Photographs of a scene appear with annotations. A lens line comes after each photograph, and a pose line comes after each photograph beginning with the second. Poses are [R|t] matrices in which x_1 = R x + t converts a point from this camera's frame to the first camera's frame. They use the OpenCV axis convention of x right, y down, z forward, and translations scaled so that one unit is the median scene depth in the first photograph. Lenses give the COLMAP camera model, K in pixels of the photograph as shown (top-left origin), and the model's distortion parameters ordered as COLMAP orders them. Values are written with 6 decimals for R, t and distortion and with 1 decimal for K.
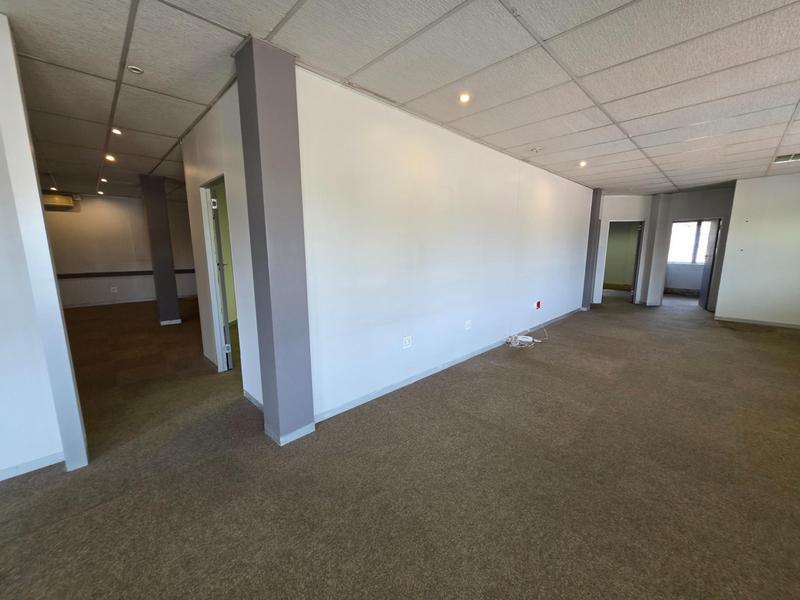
lens RADIAL K [[319.9, 0, 398.4], [0, 319.9, 300.6], [0, 0, 1]] dist [0.001045, -0.000653]
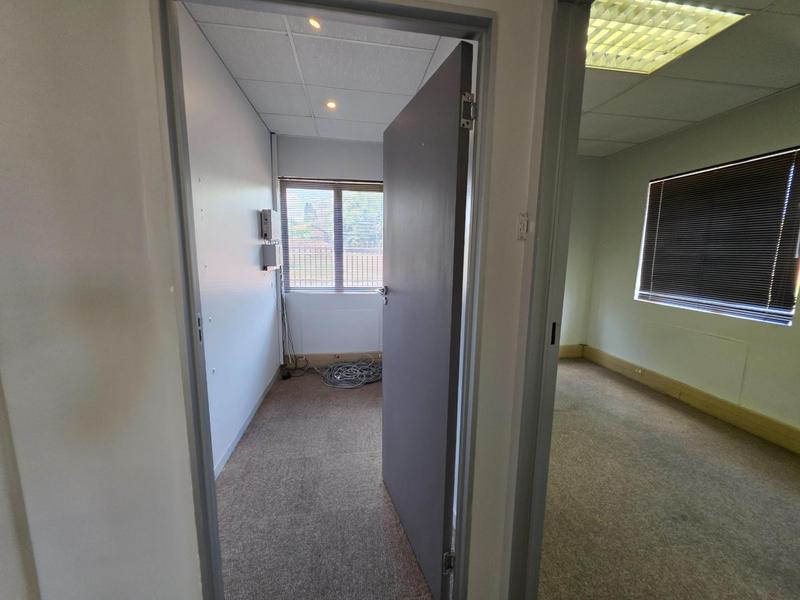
lens RADIAL K [[317.7, 0, 400.0], [0, 317.7, 300.0], [0, 0, 1]] dist [-0.009287, 0.004142]
pose [[0.578915, -0.107679, 0.808246, 0.762982], [0.118892, 0.991795, 0.046974, -0.137689], [-0.806673, 0.068900, 0.586968, 0.837830]]
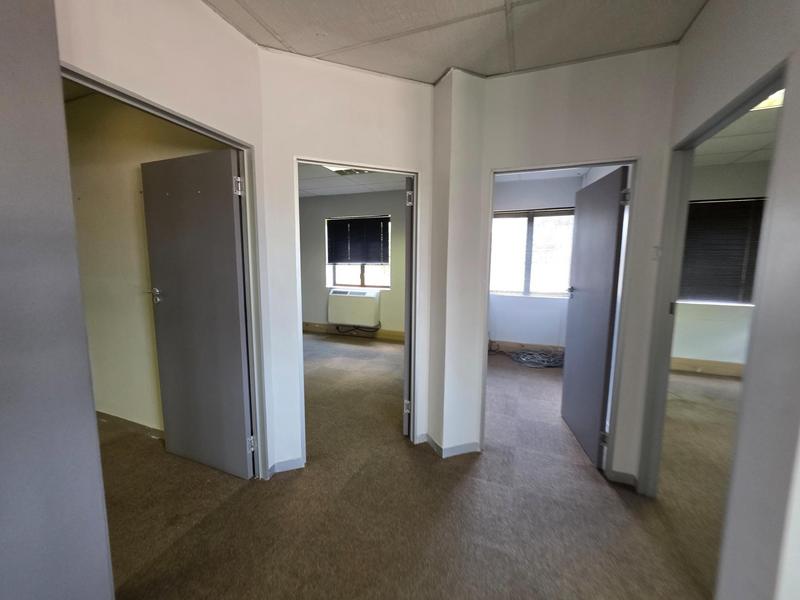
lens RADIAL K [[317.7, 0, 400.0], [0, 317.7, 300.0], [0, 0, 1]] dist [-0.009287, 0.004142]
pose [[0.908832, -0.039484, 0.415289, 0.617642], [0.058989, 0.997671, -0.034239, -0.122737], [-0.412970, 0.055615, 0.909045, 0.734752]]
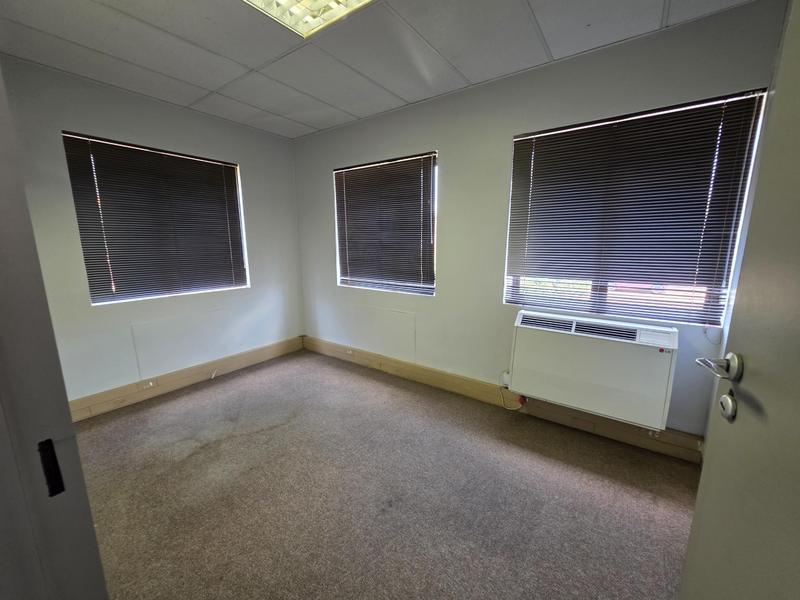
lens RADIAL K [[319.9, 0, 398.4], [0, 319.9, 300.6], [0, 0, 1]] dist [0.001045, -0.000653]
pose [[-0.174335, -0.173600, 0.969263, 0.844629], [0.166699, 0.964925, 0.202806, -0.136866], [-0.970473, 0.196932, -0.139282, 0.815324]]
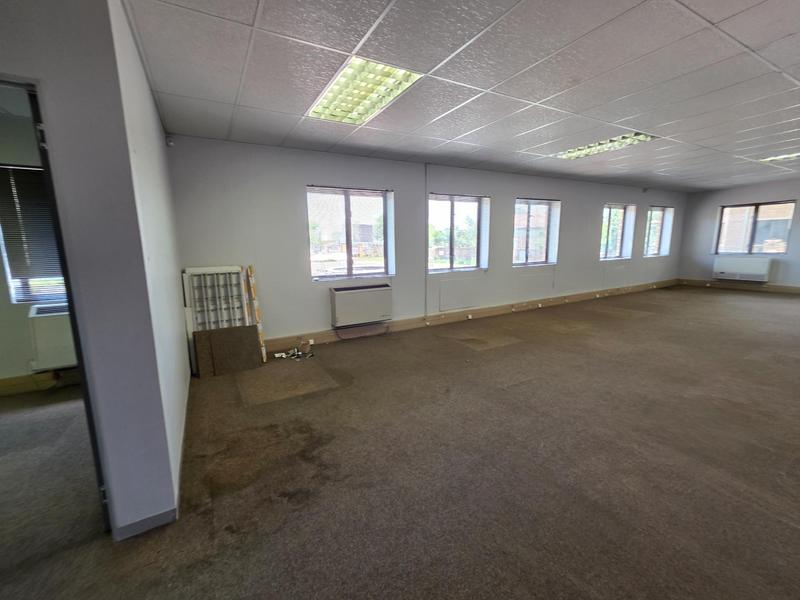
lens RADIAL K [[331.4, 0, 382.4], [0, 331.4, 297.3], [0, 0, 1]] dist [0.008649, -0.000168]
pose [[-0.961959, -0.022305, 0.272280, 0.599195], [0.066328, 0.947772, 0.311977, -0.152058], [-0.265018, 0.318169, -0.910238, 0.915829]]
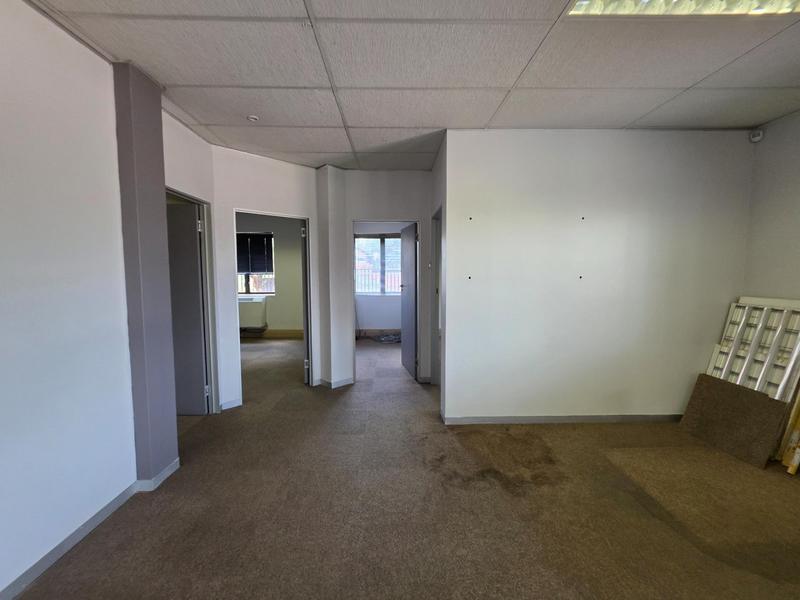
lens RADIAL K [[326.5, 0, 400.2], [0, 326.5, 294.5], [0, 0, 1]] dist [0.000589, -0.000129]
pose [[0.676348, -0.051561, 0.734775, 0.481546], [0.124650, 0.991171, -0.045185, -0.092255], [-0.725958, 0.122150, 0.676804, 0.562505]]
